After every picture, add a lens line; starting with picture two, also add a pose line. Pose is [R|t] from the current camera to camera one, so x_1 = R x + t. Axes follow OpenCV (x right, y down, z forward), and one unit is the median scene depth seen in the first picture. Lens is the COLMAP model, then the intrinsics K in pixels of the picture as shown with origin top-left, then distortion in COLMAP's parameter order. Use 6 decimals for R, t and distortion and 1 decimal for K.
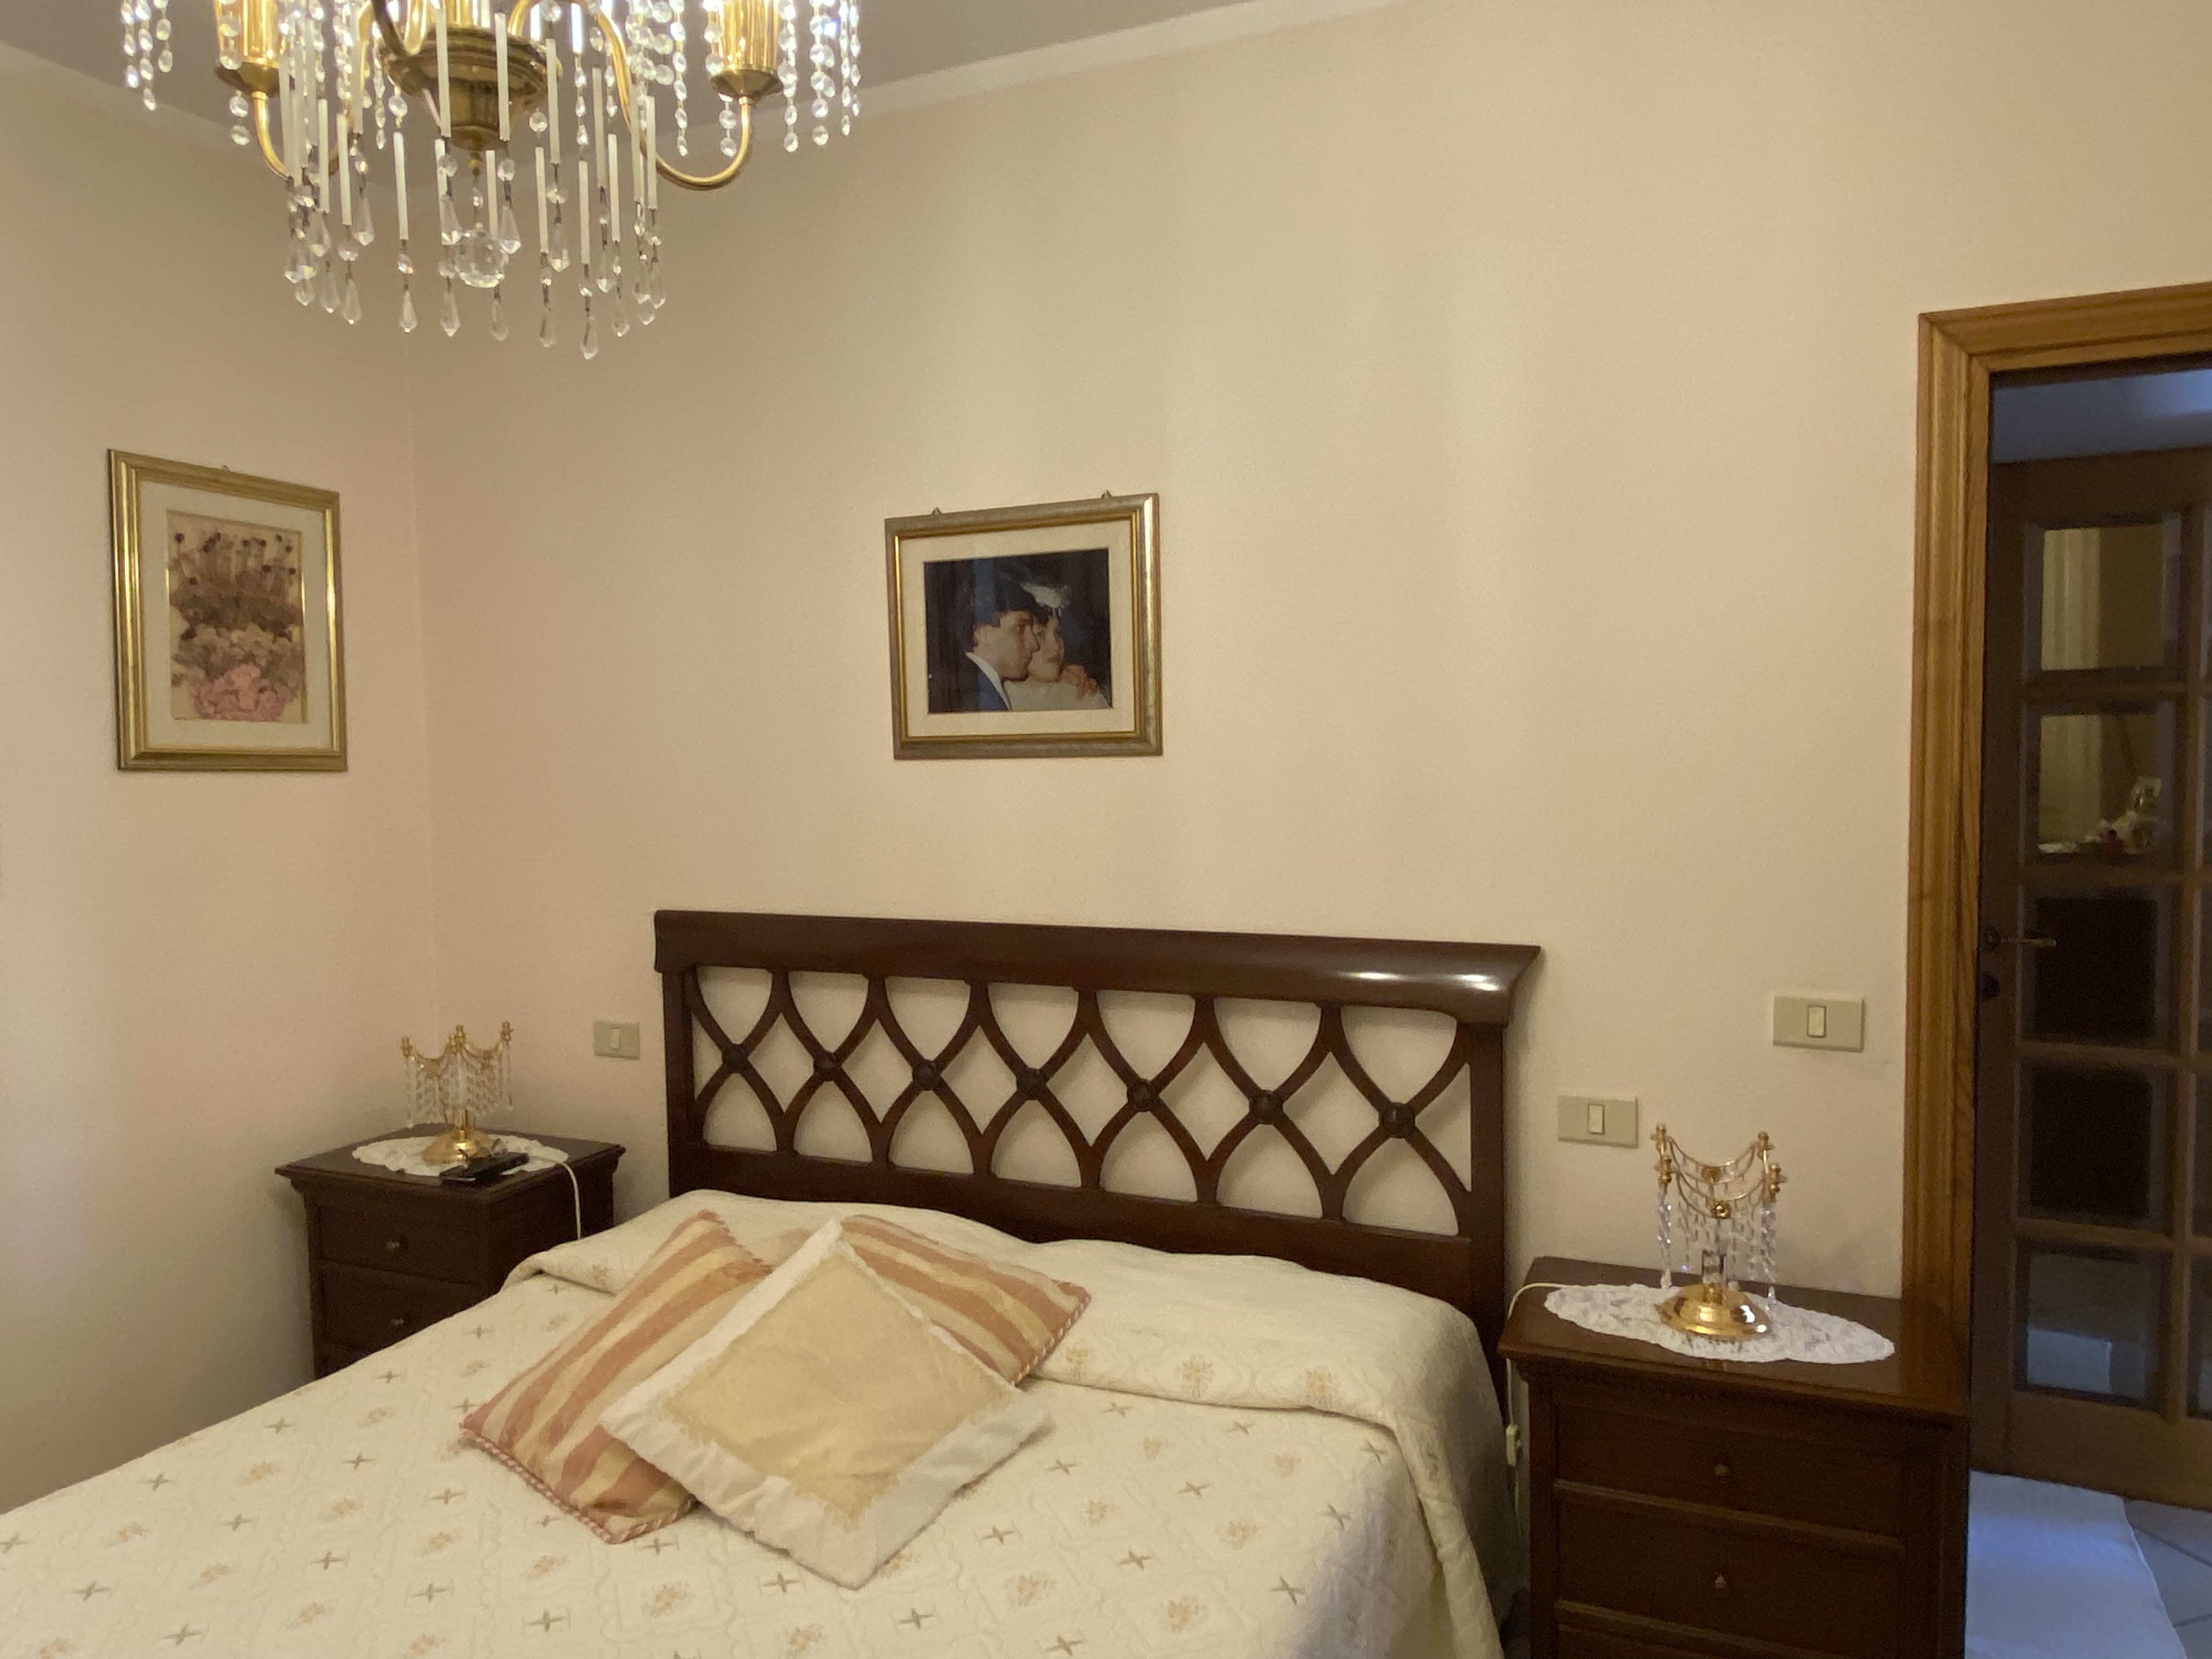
lens RADIAL K [[1518.7, 0, 1081.2], [0, 1518.7, 871.1], [0, 0, 1]] dist [0.042536, -0.001534]
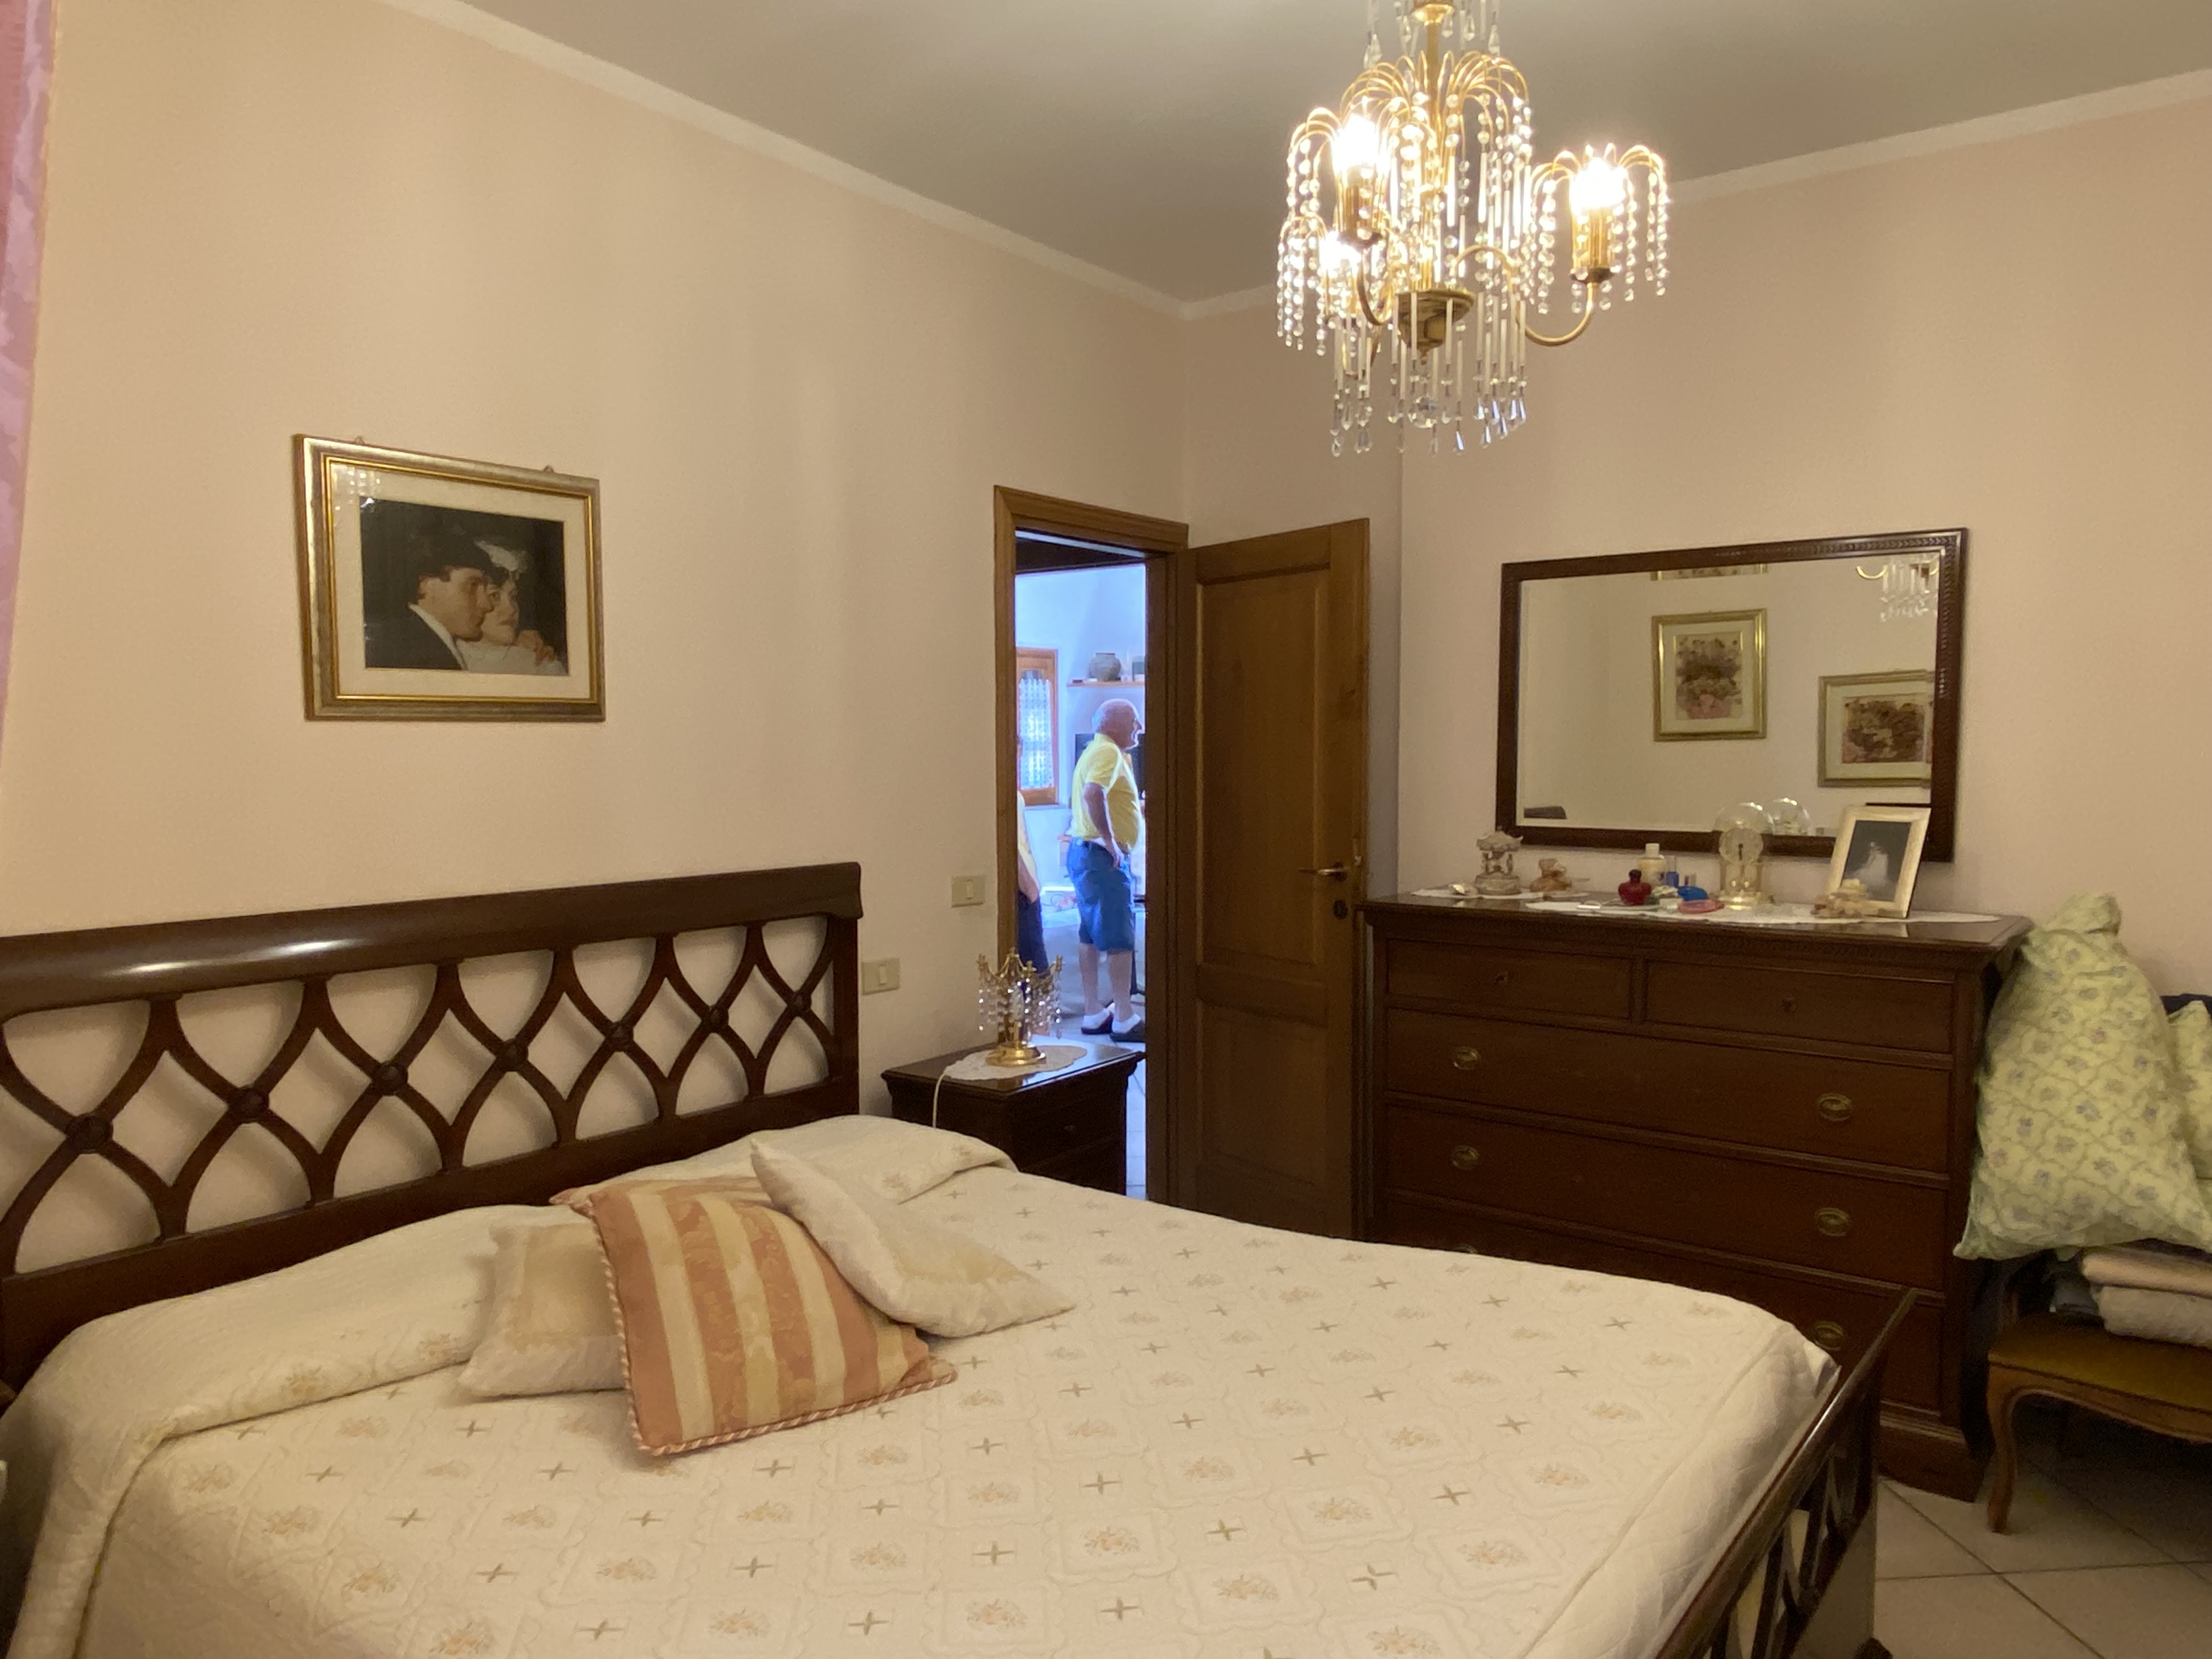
lens RADIAL K [[1518.7, 0, 1104.5], [0, 1518.7, 831.2], [0, 0, 1]] dist [0.042536, -0.001534]
pose [[0.198908, -0.055077, 0.978469, -0.934704], [0.058015, 0.997330, 0.044345, -0.025495], [-0.978300, 0.047945, 0.201572, 0.430709]]
